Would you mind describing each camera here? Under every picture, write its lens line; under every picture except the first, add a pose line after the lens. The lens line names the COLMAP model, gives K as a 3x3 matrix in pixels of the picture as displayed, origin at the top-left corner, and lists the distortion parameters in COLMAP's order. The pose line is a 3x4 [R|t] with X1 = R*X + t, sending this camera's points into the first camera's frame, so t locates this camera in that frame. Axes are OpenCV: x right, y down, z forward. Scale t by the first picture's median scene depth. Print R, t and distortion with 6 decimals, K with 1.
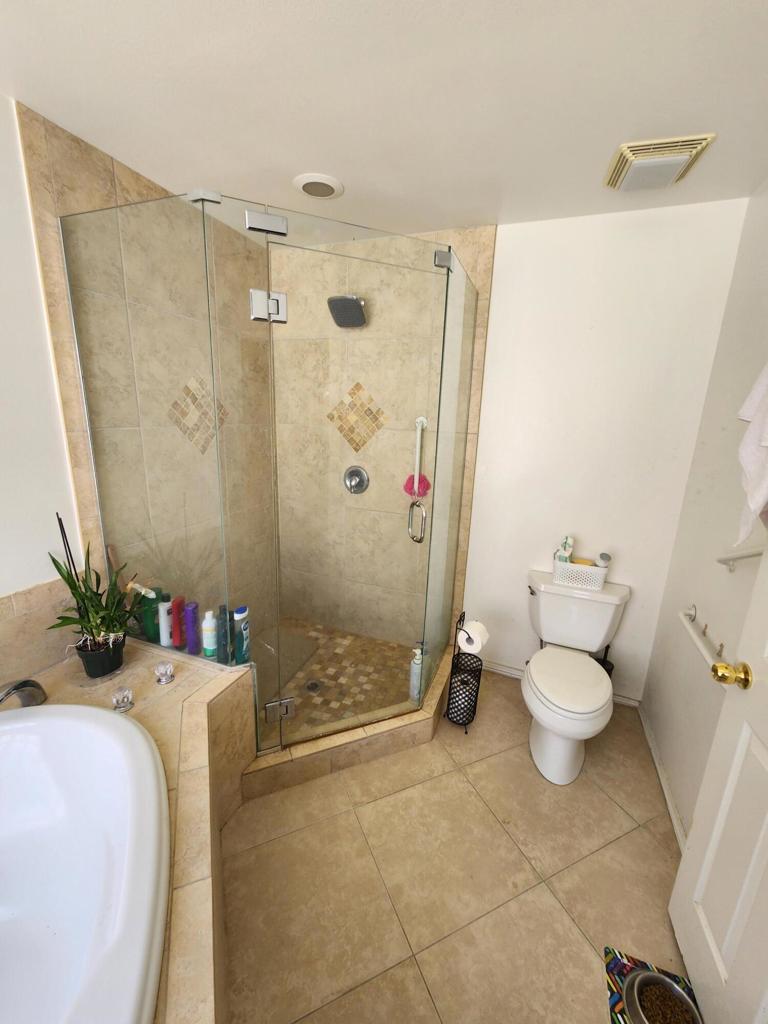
lens RADIAL K [[416.3, 0, 385.6], [0, 416.3, 518.0], [0, 0, 1]] dist [-0.005092, -0.000466]
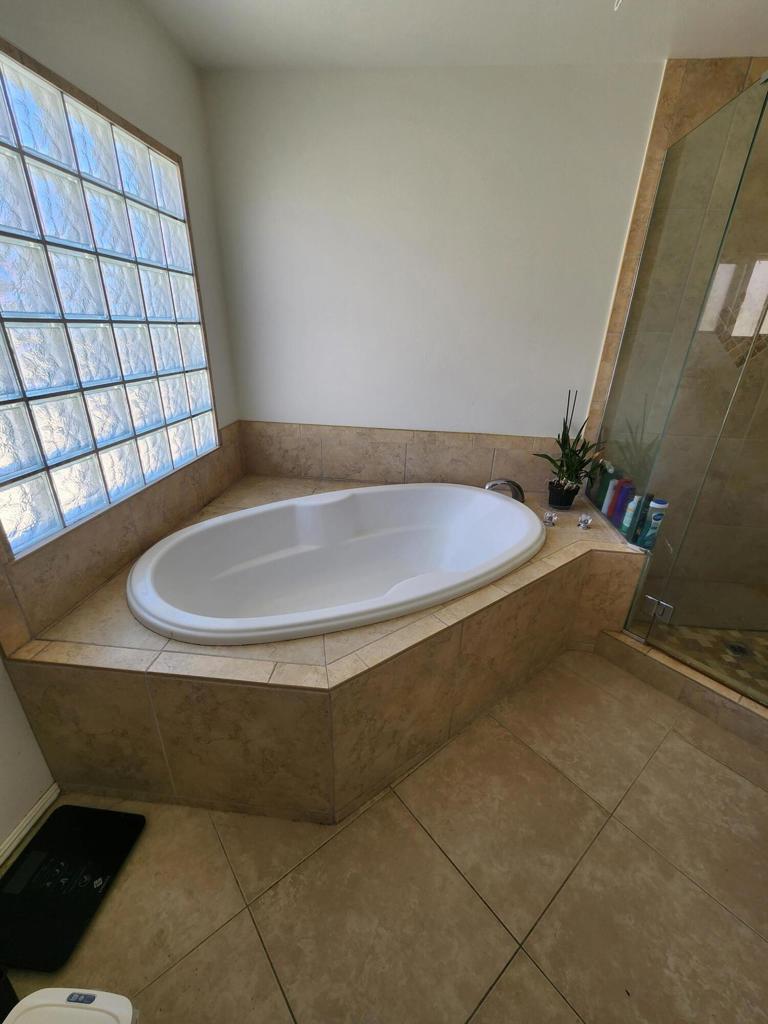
lens RADIAL K [[416.3, 0, 385.6], [0, 416.3, 518.0], [0, 0, 1]] dist [-0.005092, -0.000466]
pose [[0.263769, 0.377040, -0.887844, 0.462640], [-0.256533, 0.914713, 0.312237, 0.106355], [0.929848, 0.145403, 0.337996, -0.042906]]
